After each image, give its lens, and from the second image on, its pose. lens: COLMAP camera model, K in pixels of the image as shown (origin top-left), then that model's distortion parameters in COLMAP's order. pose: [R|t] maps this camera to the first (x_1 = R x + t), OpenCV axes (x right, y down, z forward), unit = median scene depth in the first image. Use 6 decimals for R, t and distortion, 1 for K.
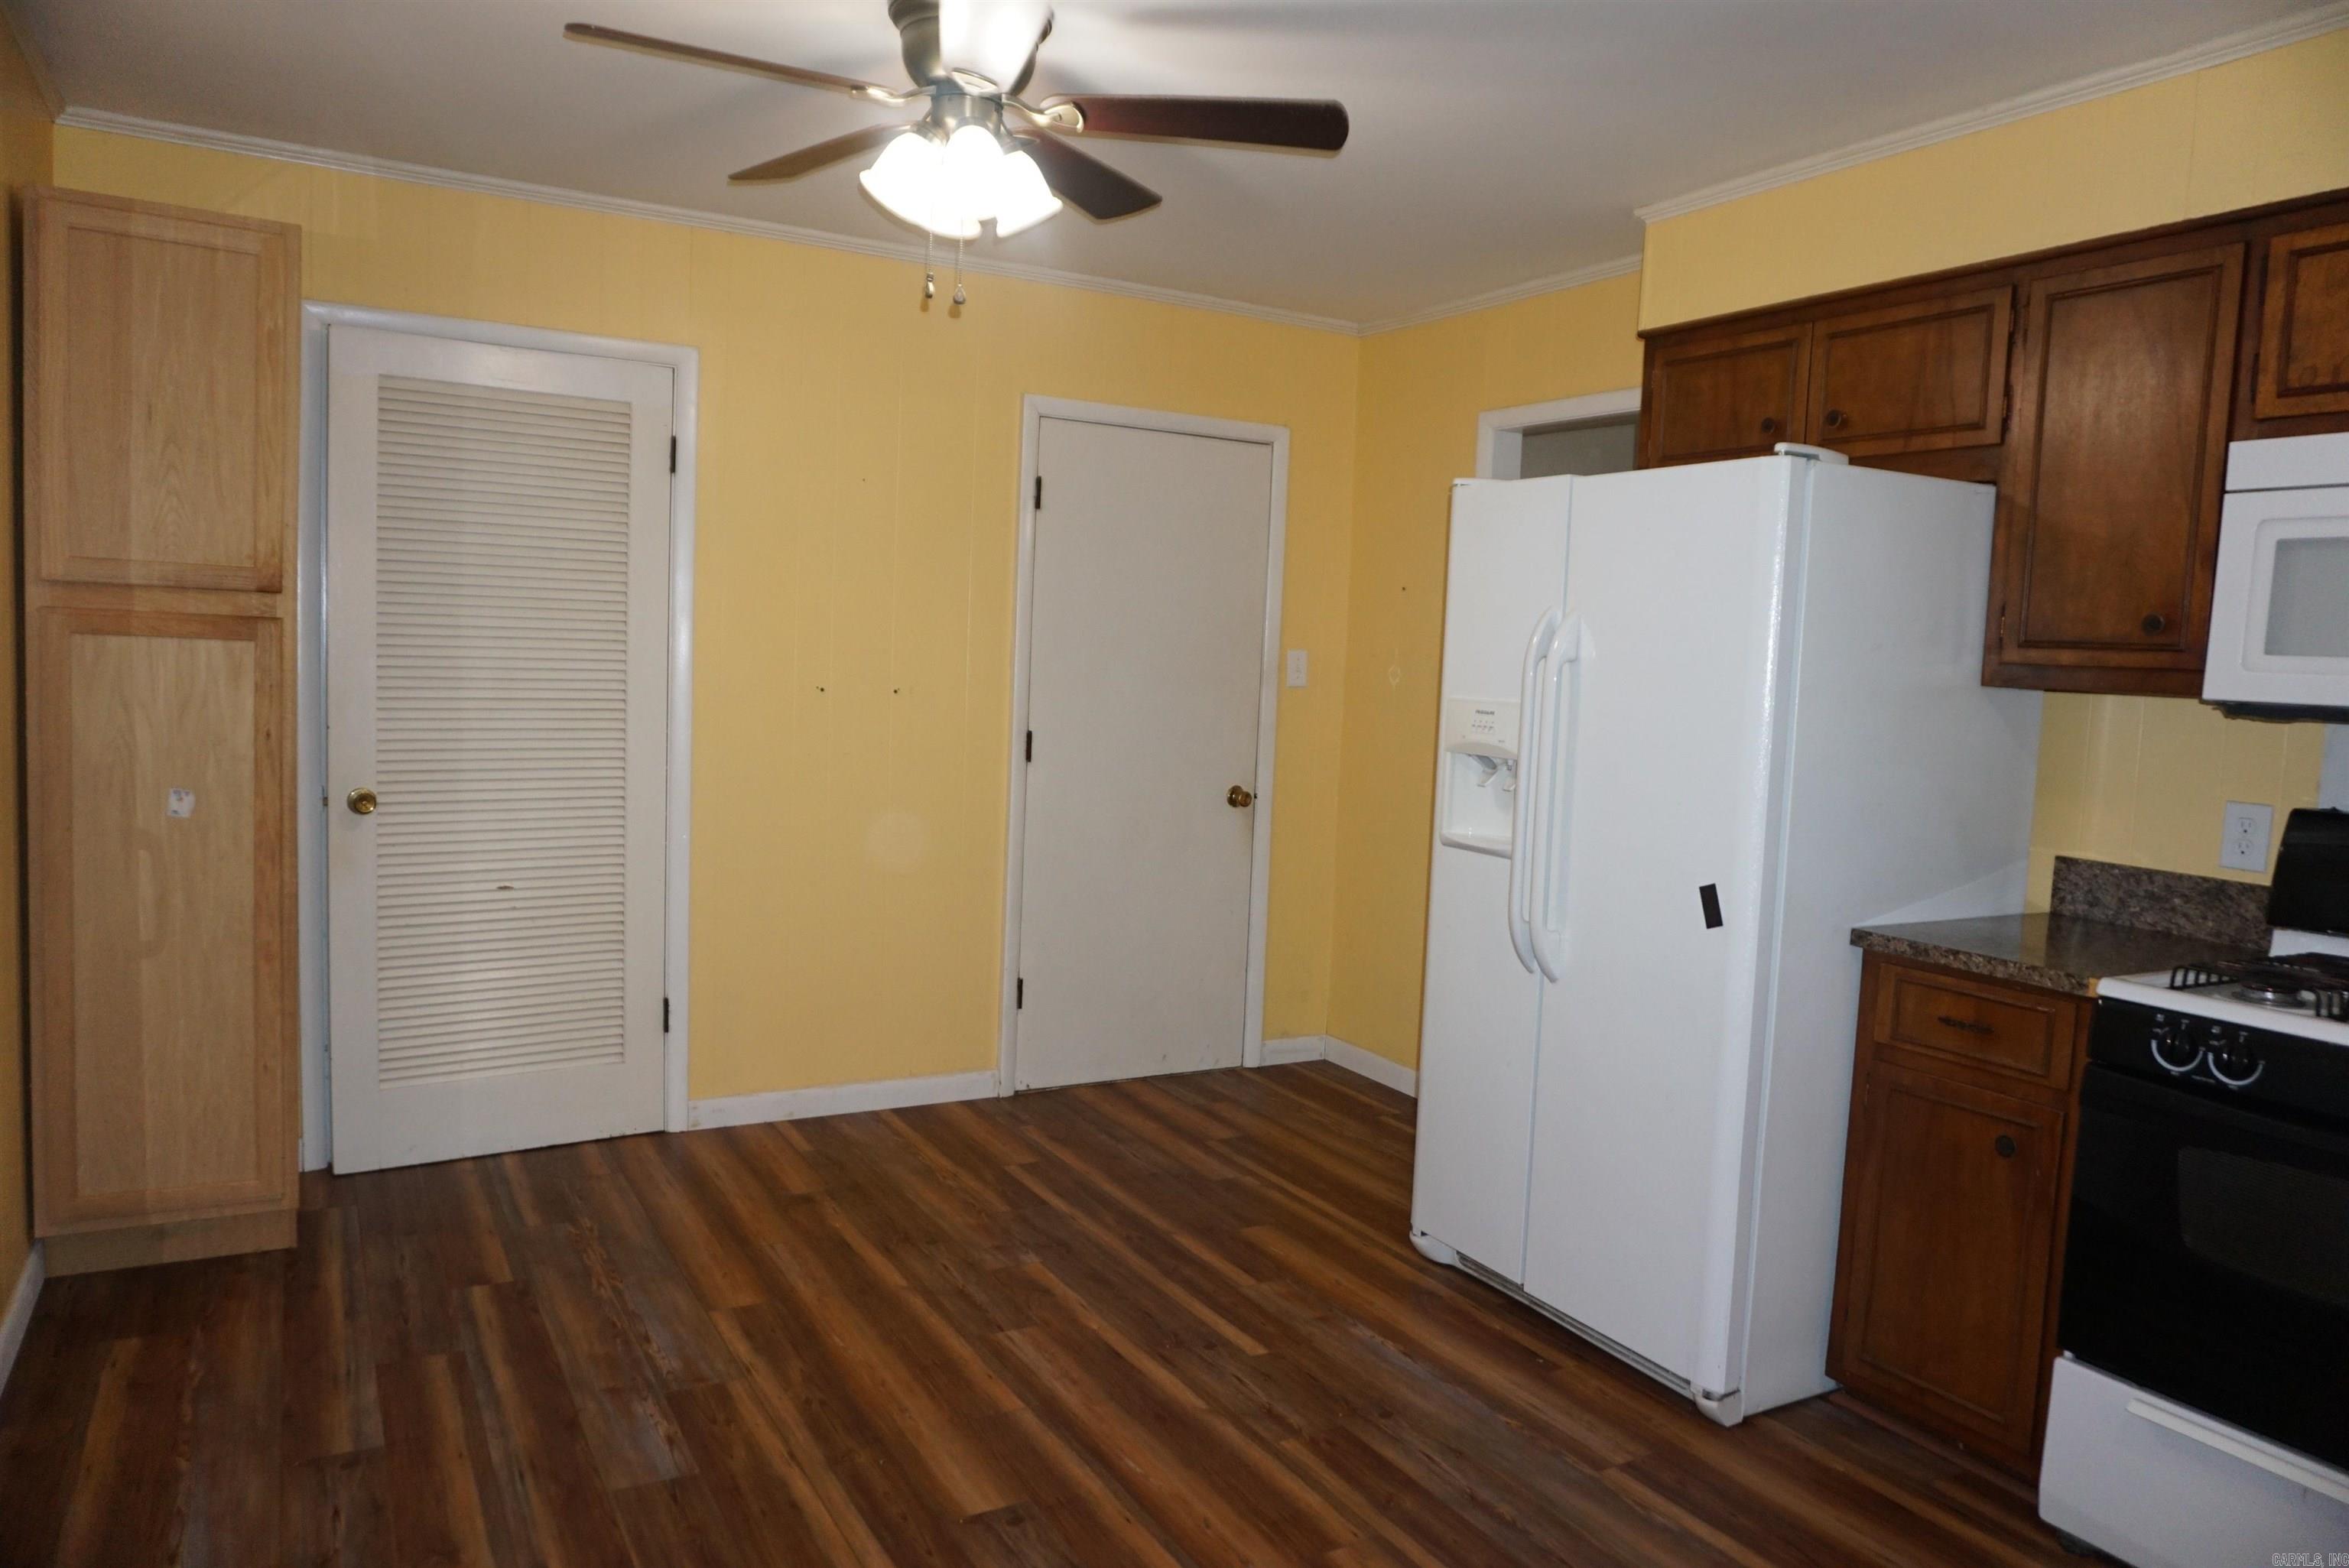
lens RADIAL K [[1594.1, 0, 1176.5], [0, 1594.1, 765.2], [0, 0, 1]] dist [-0.044924, 0.029225]
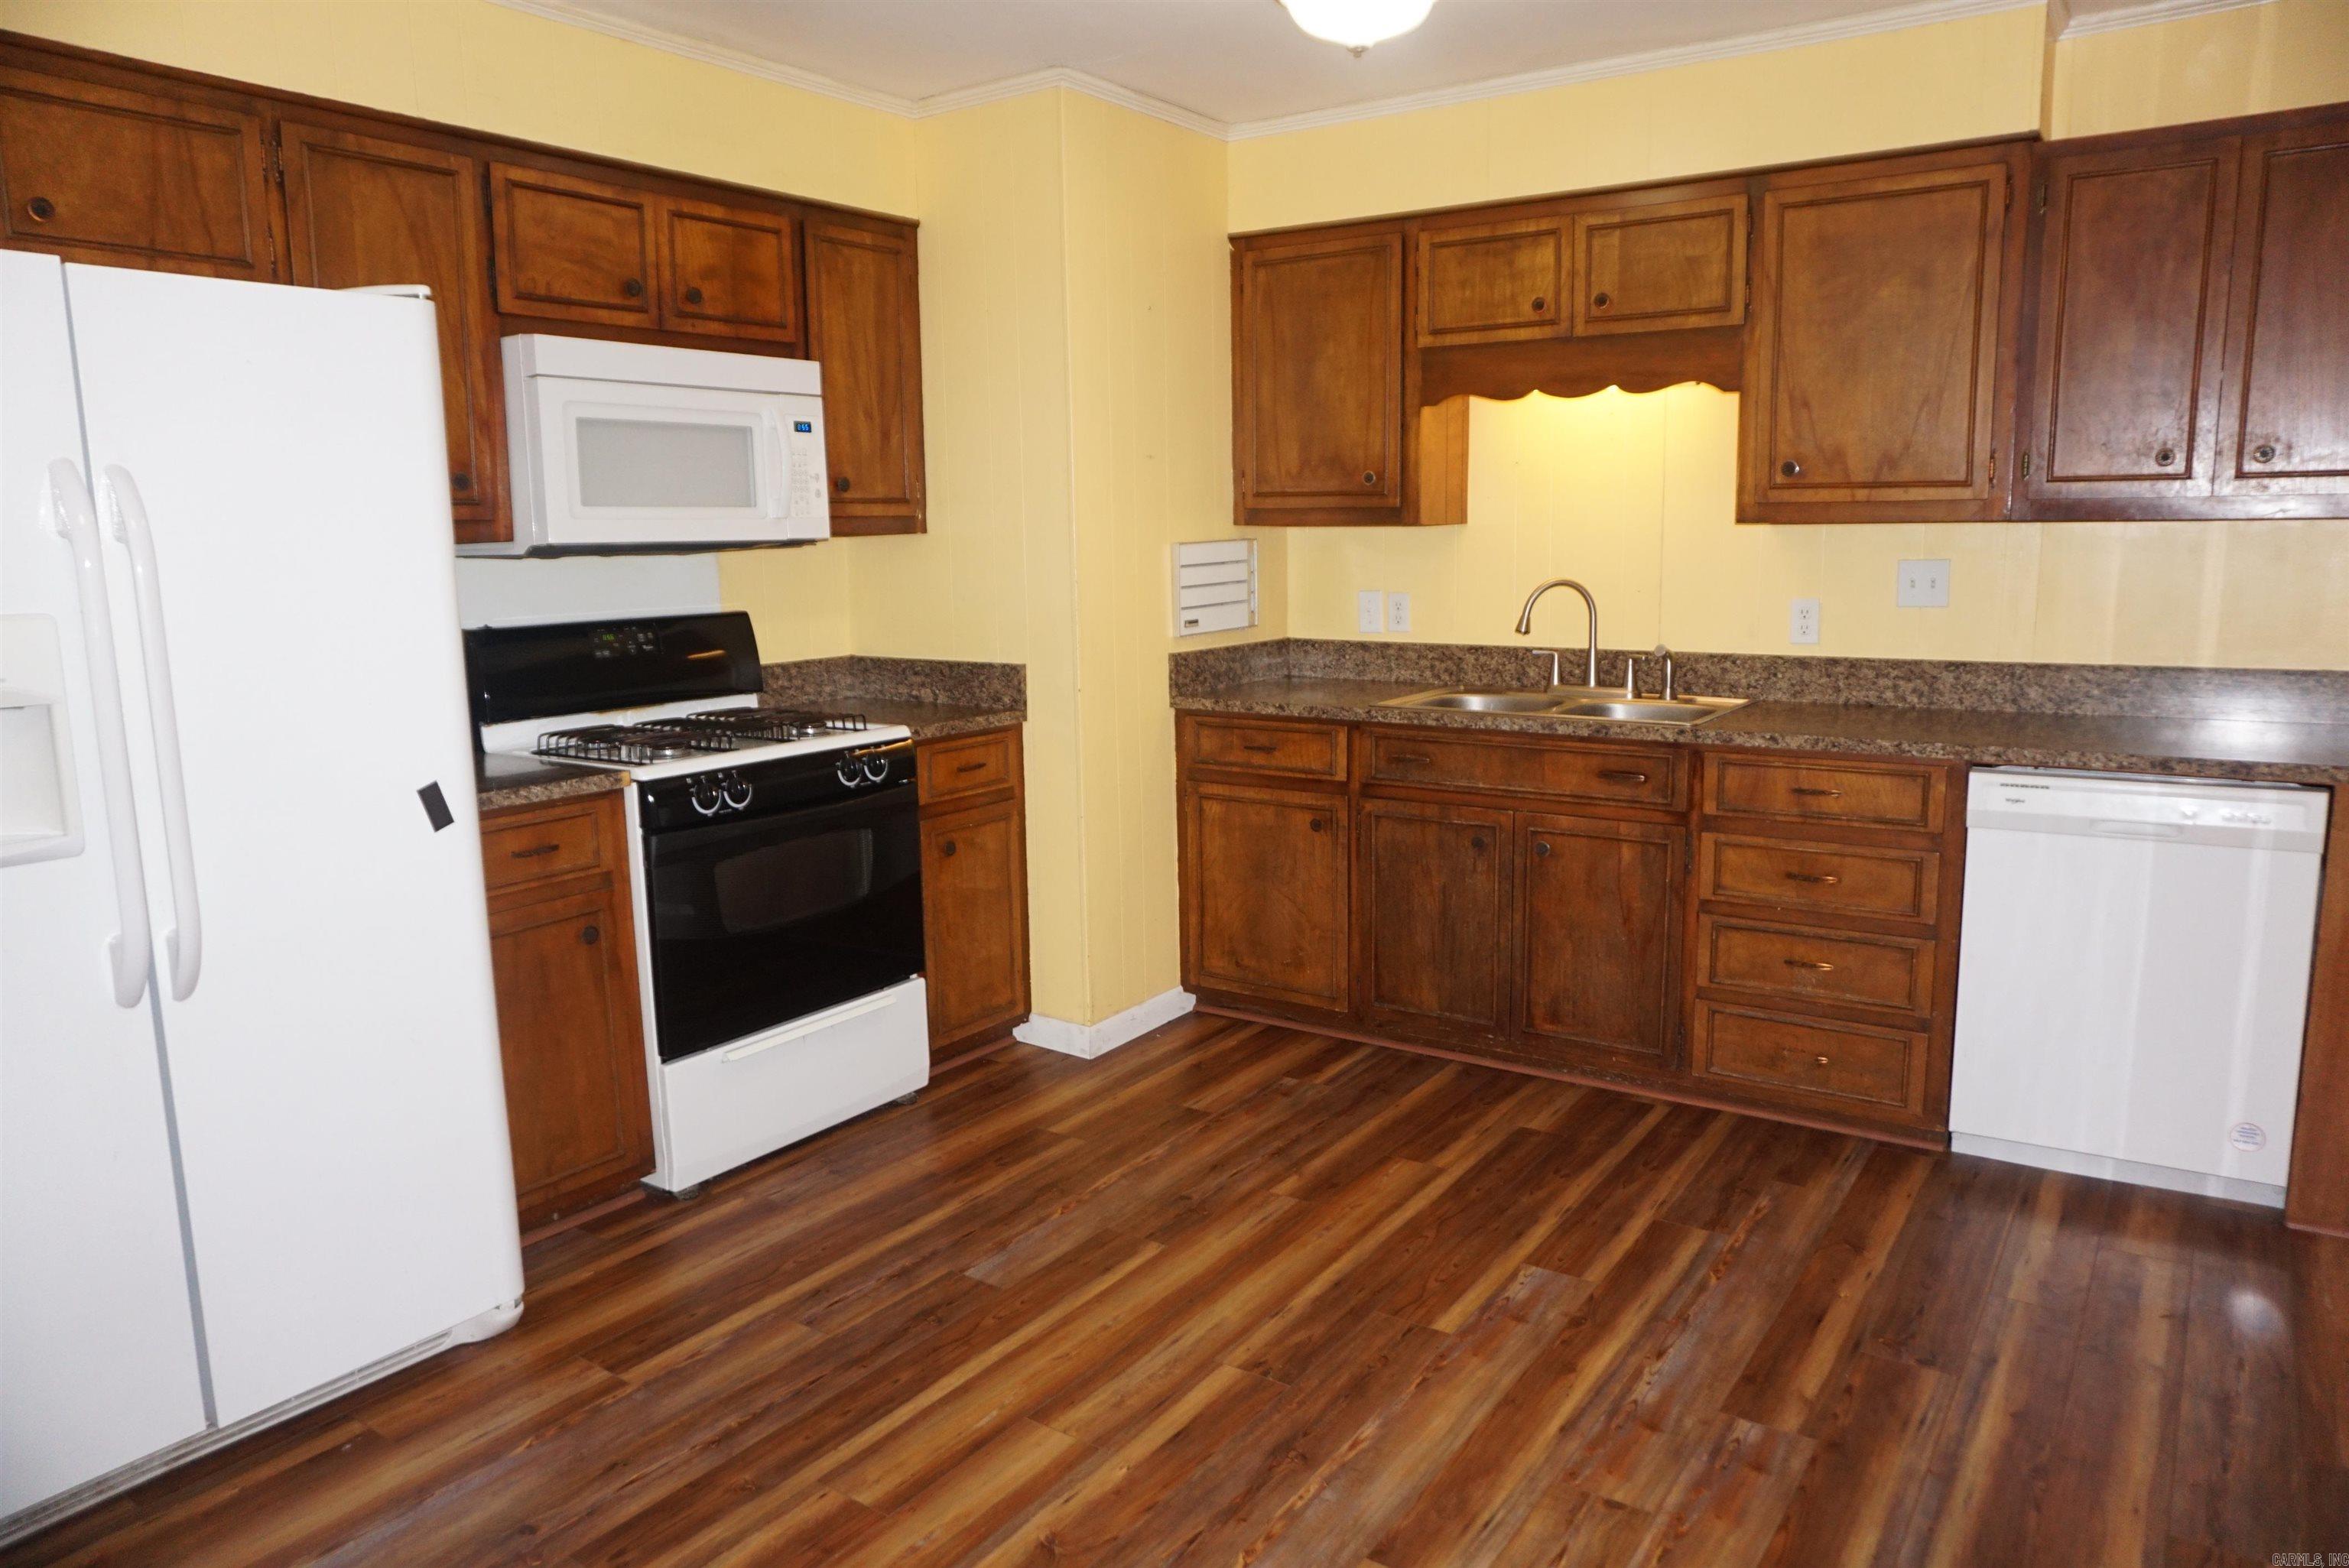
lens RADIAL K [[1559.0, 0, 1172.1], [0, 1559.0, 787.0], [0, 0, 1]] dist [-0.044362, 0.030766]
pose [[-0.435193, -0.178123, 0.882541, -0.652923], [0.066117, 0.971265, 0.228633, -0.099092], [-0.897906, 0.157850, -0.410911, 1.054489]]
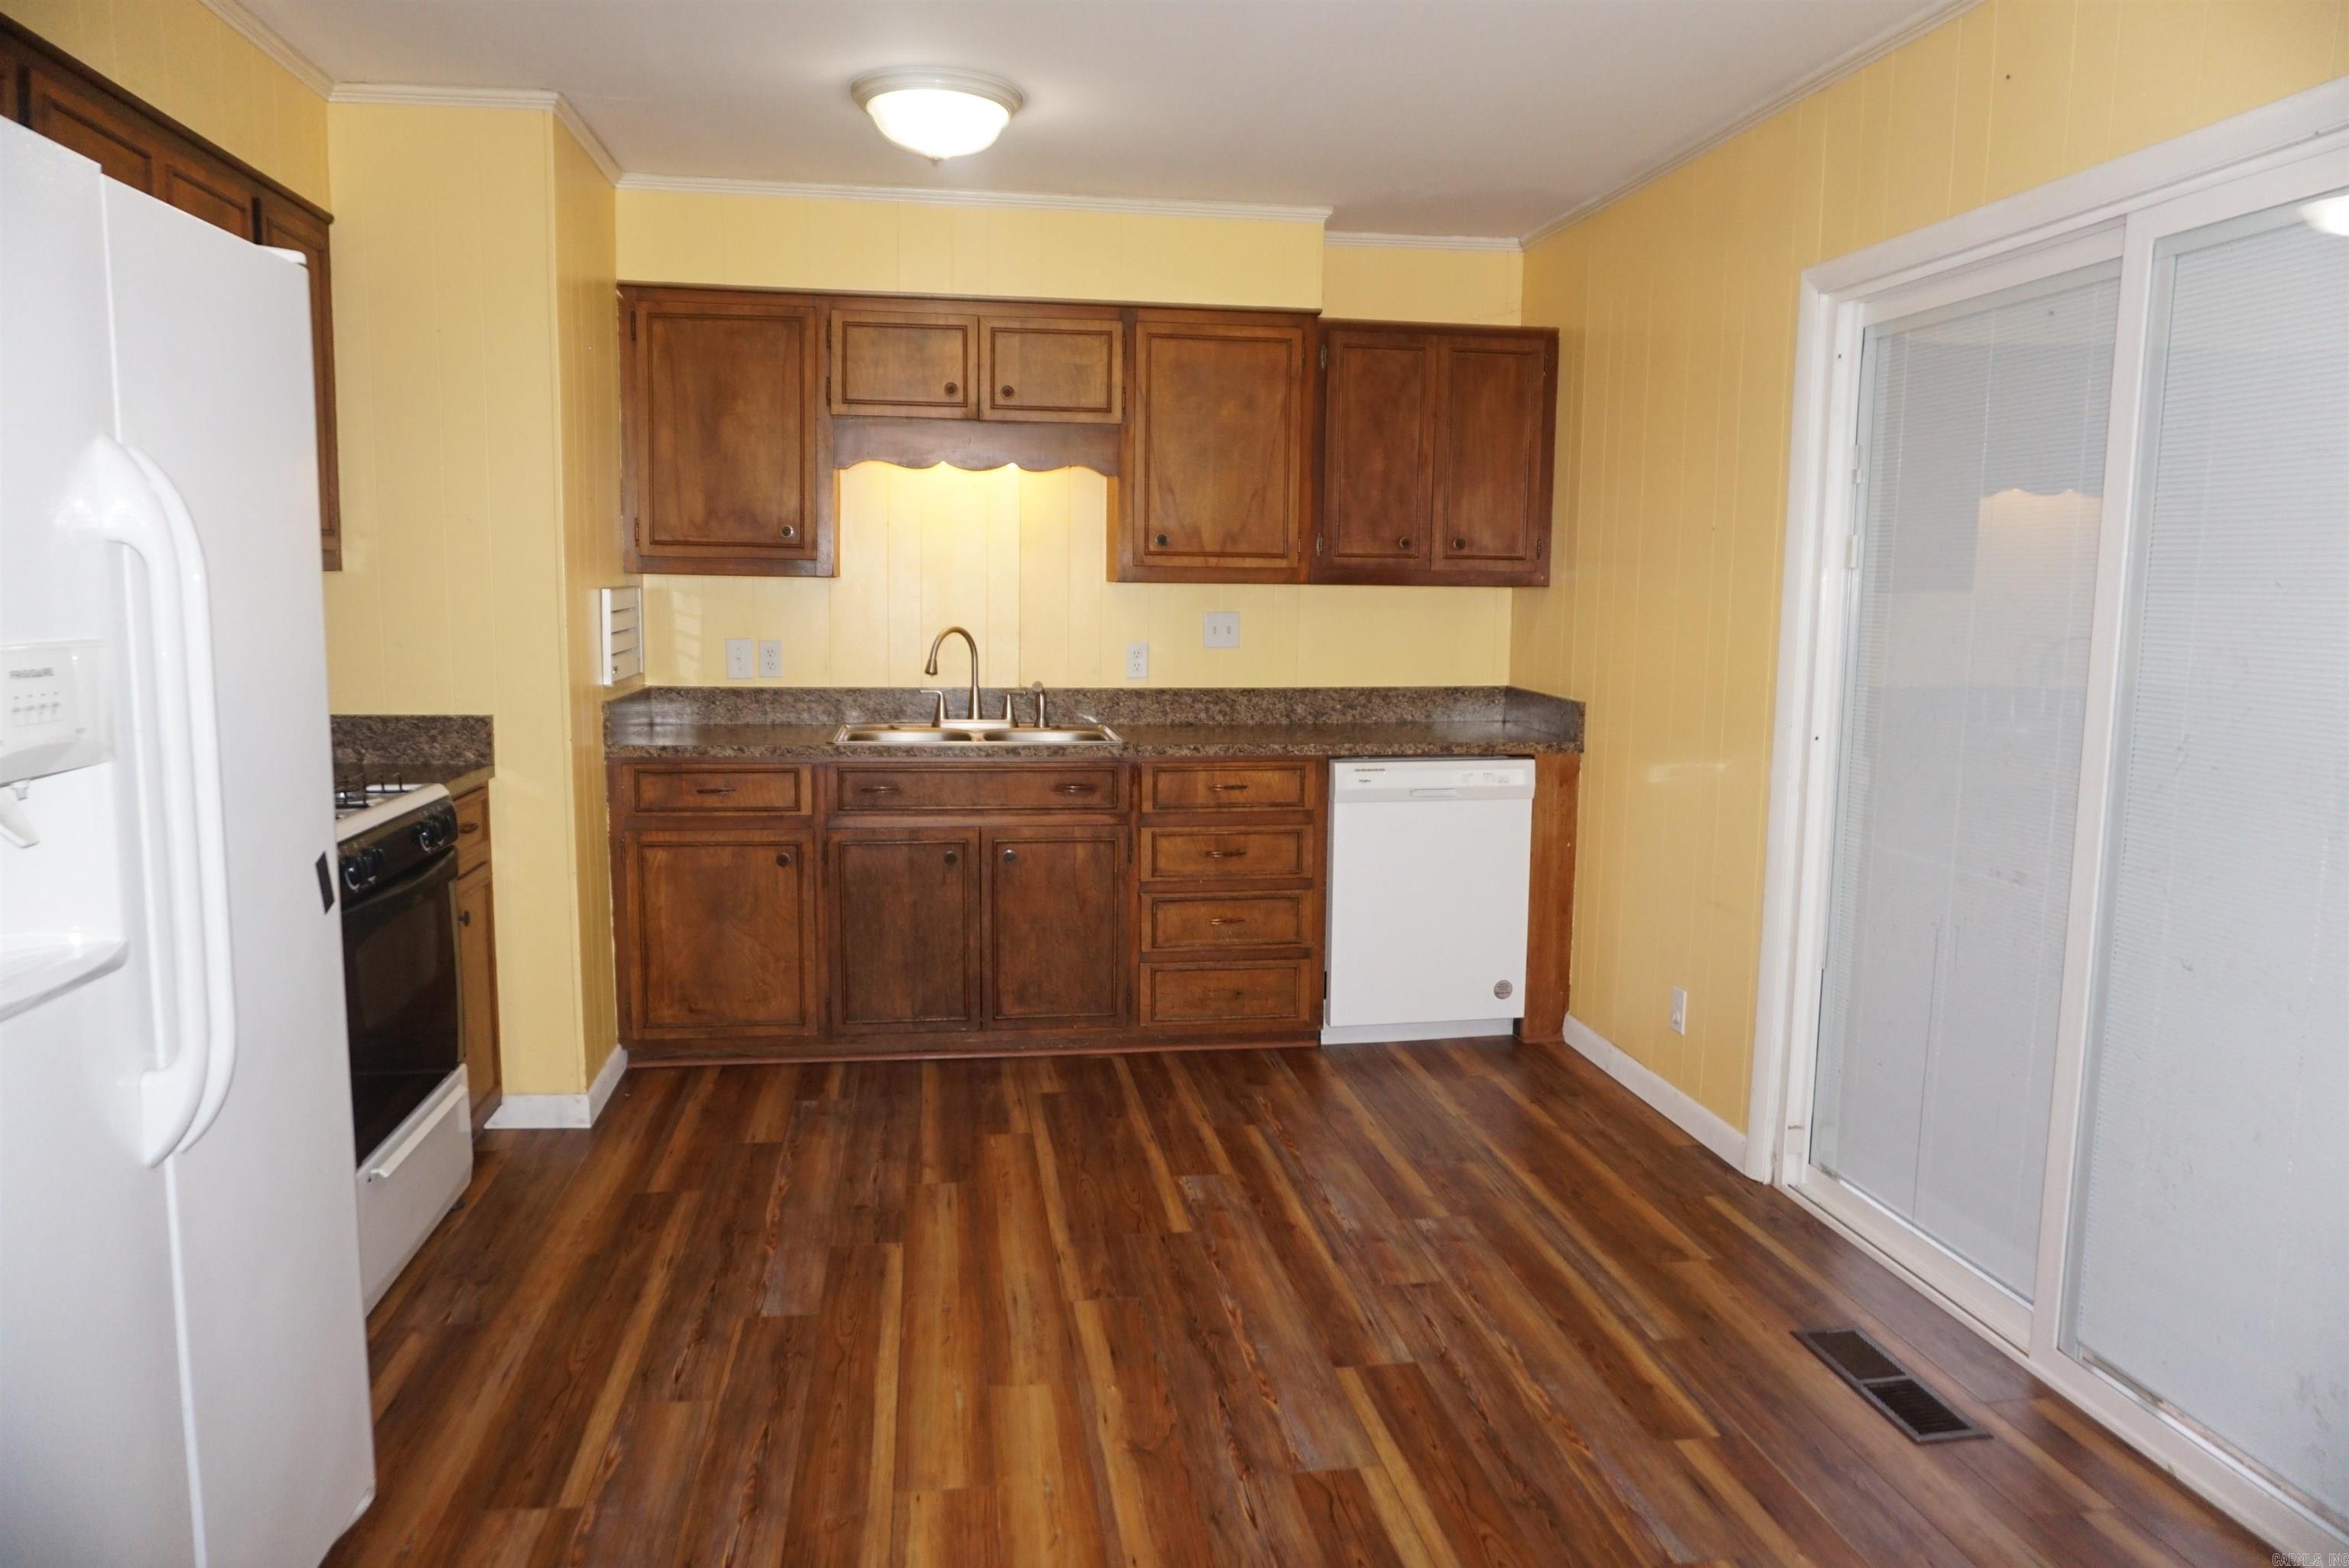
lens RADIAL K [[1559.0, 0, 1172.1], [0, 1559.0, 787.0], [0, 0, 1]] dist [-0.044362, 0.030766]
pose [[-0.930888, -0.092434, 0.353418, -0.294874], [-0.018697, 0.978246, 0.206605, -0.113739], [-0.364827, 0.185718, -0.912365, 1.605852]]
